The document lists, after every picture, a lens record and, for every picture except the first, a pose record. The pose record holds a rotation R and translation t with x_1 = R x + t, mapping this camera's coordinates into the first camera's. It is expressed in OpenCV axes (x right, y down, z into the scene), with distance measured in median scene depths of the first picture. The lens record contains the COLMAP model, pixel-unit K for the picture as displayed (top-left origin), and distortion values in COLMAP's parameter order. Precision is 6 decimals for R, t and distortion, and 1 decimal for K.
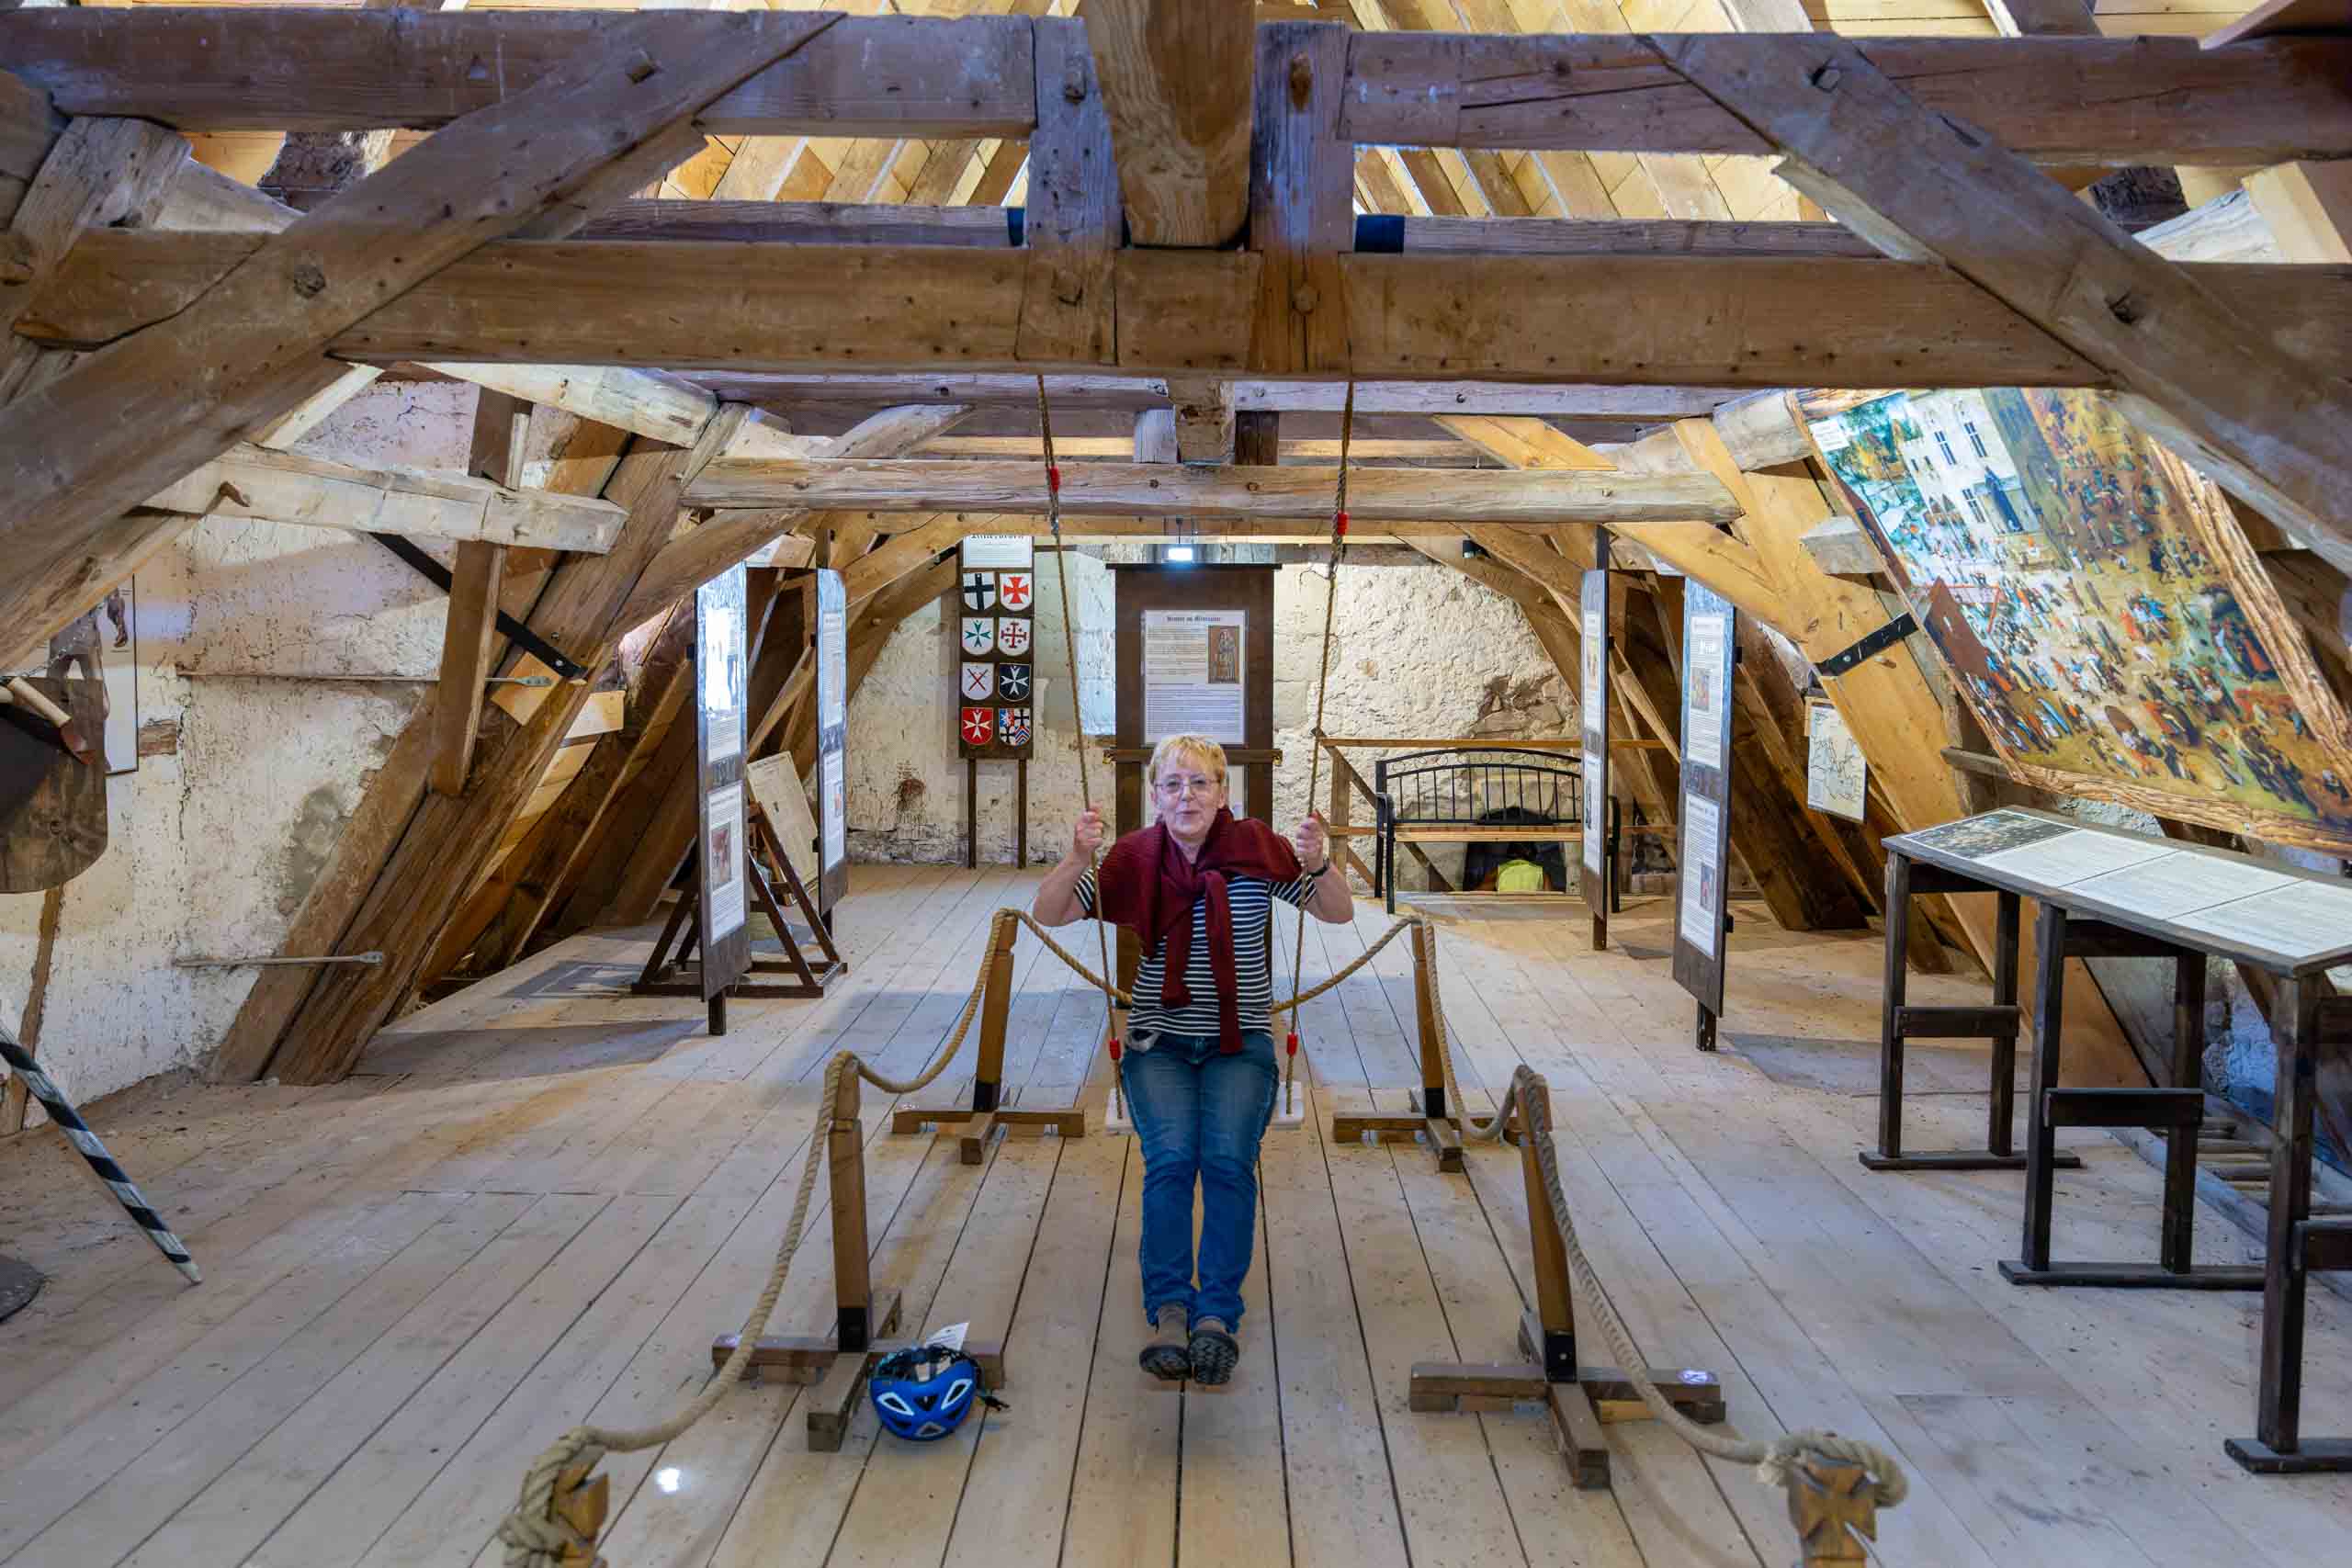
lens RADIAL K [[1696.9, 0, 1178.1], [0, 1696.9, 786.7], [0, 0, 1]] dist [0.002097, 0.000032]
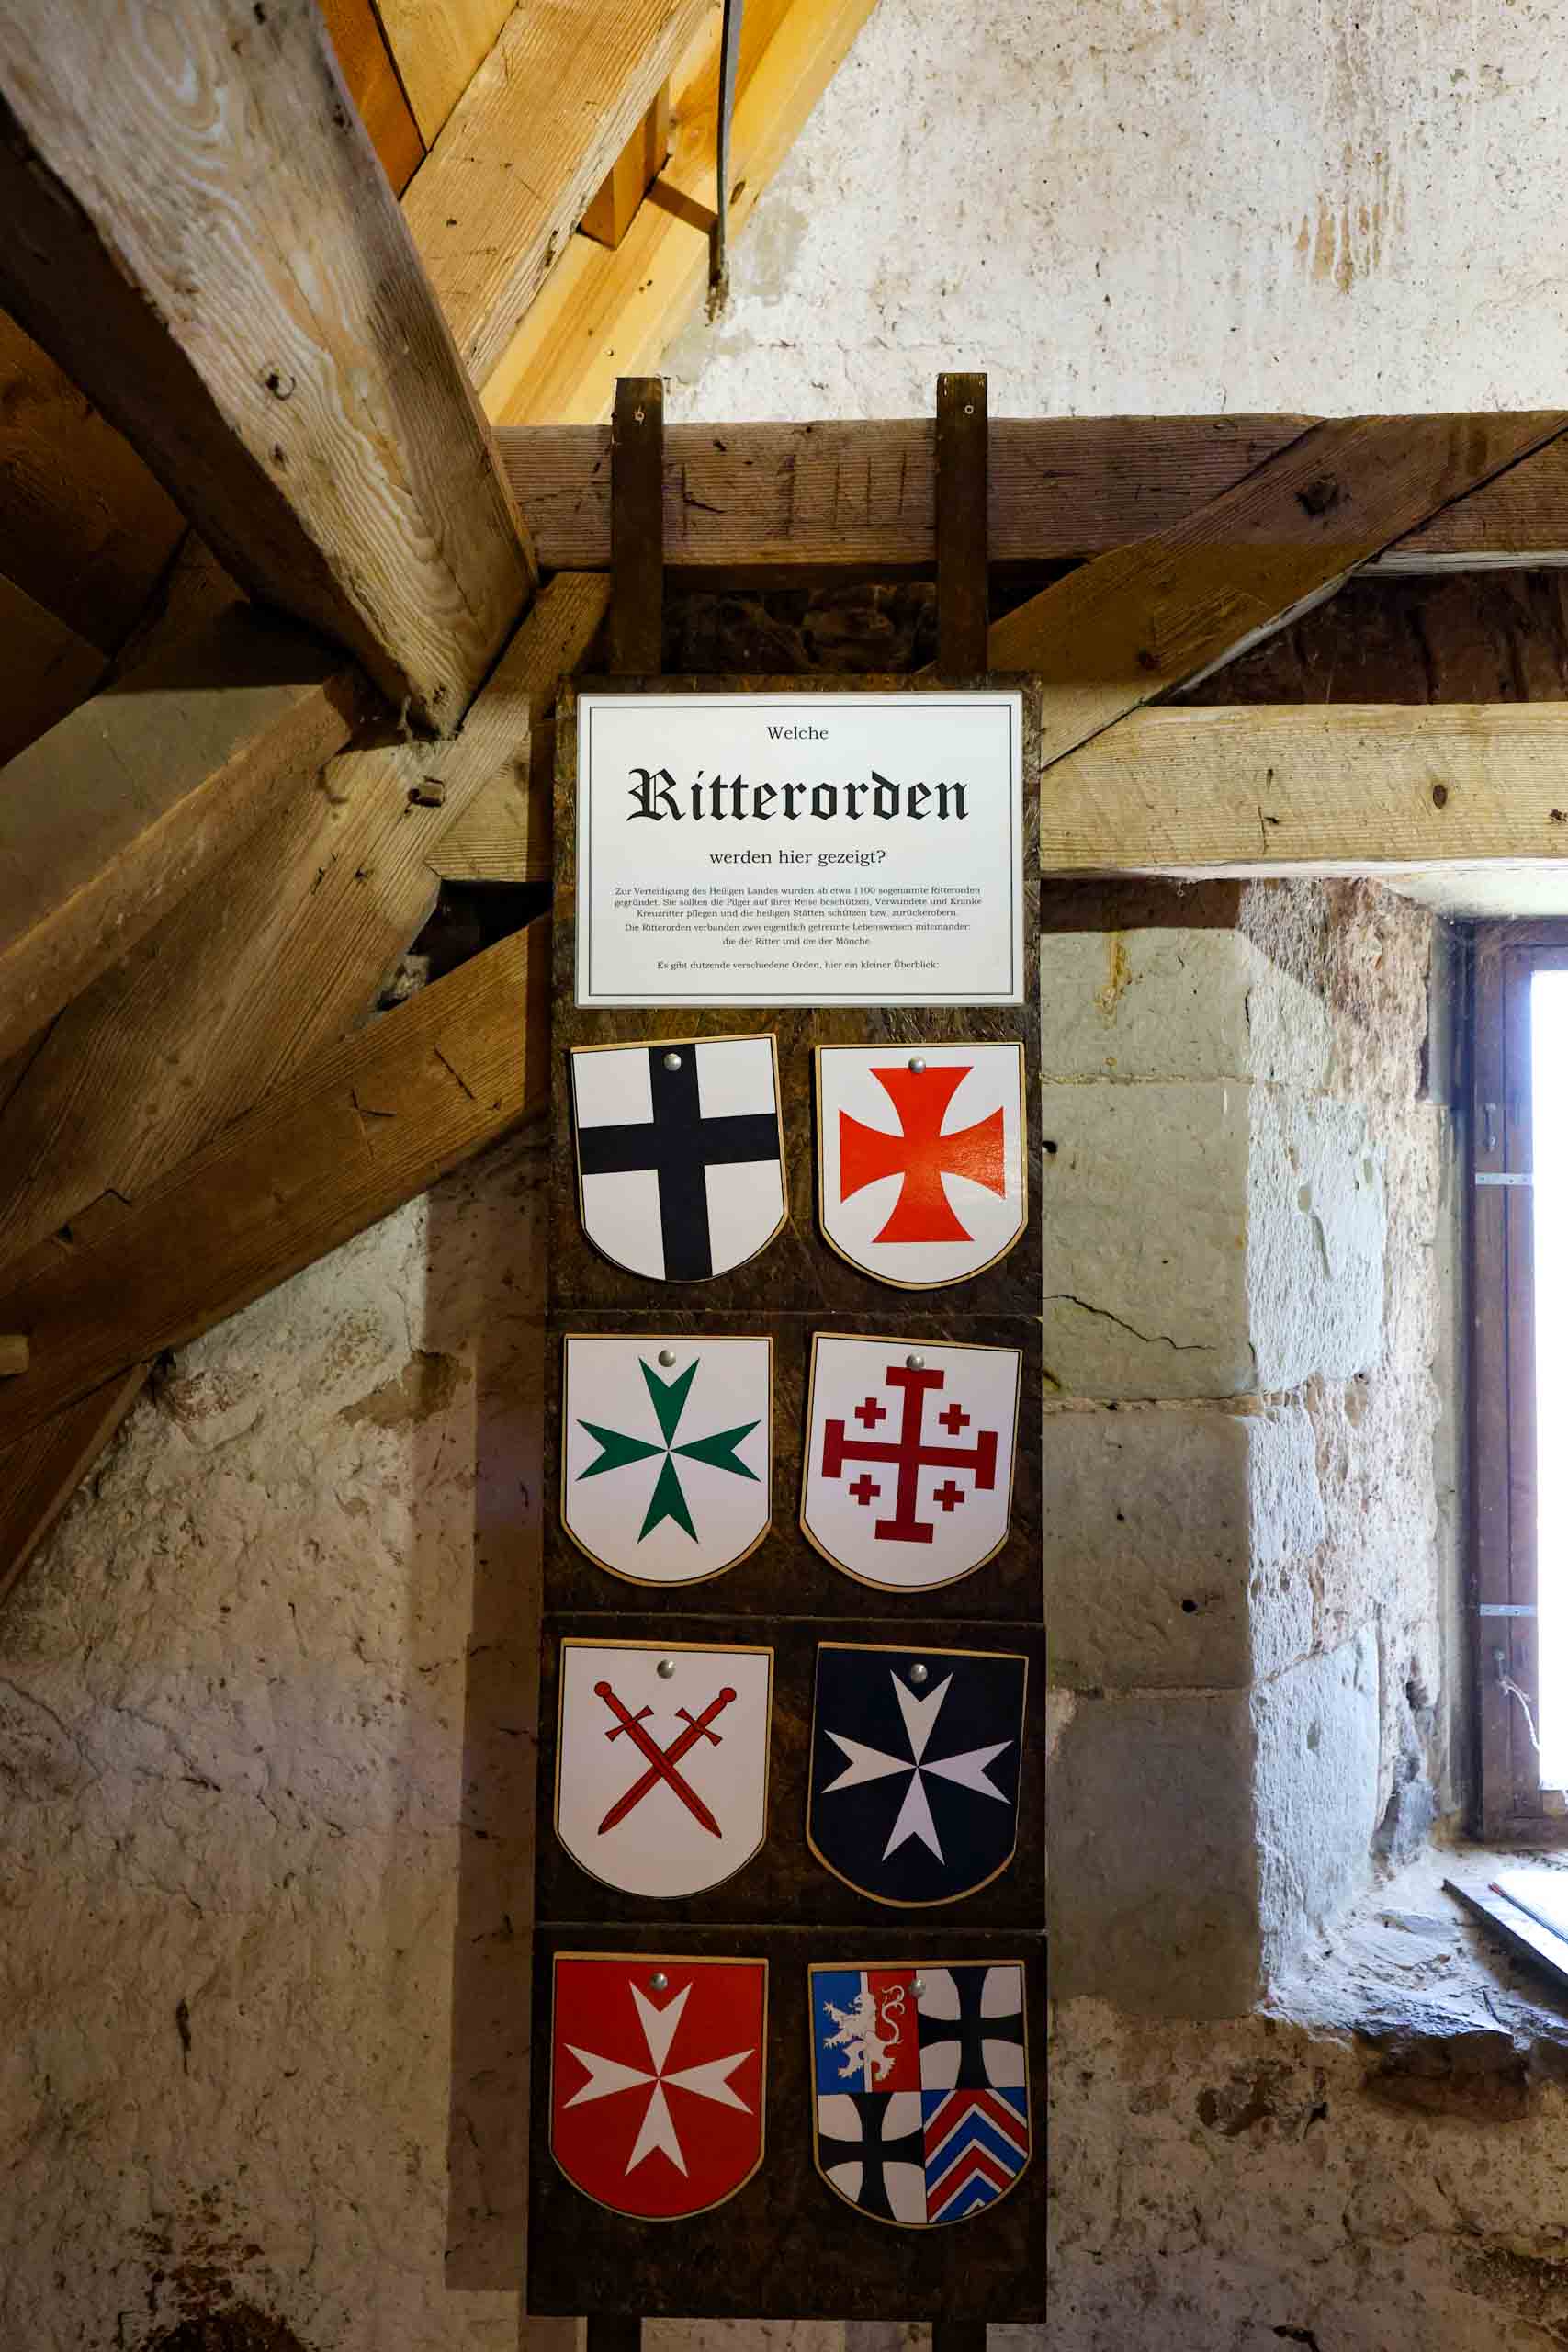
lens RADIAL K [[1929.3, 0, 787.2], [0, 1929.3, 1173.6], [0, 0, 1]] dist [0.012965, 0.002578]
pose [[0.999726, -0.001659, 0.023353, -0.111353], [0.004621, 0.991846, -0.127355, -0.091930], [-0.022952, 0.127428, 0.991582, 0.828098]]
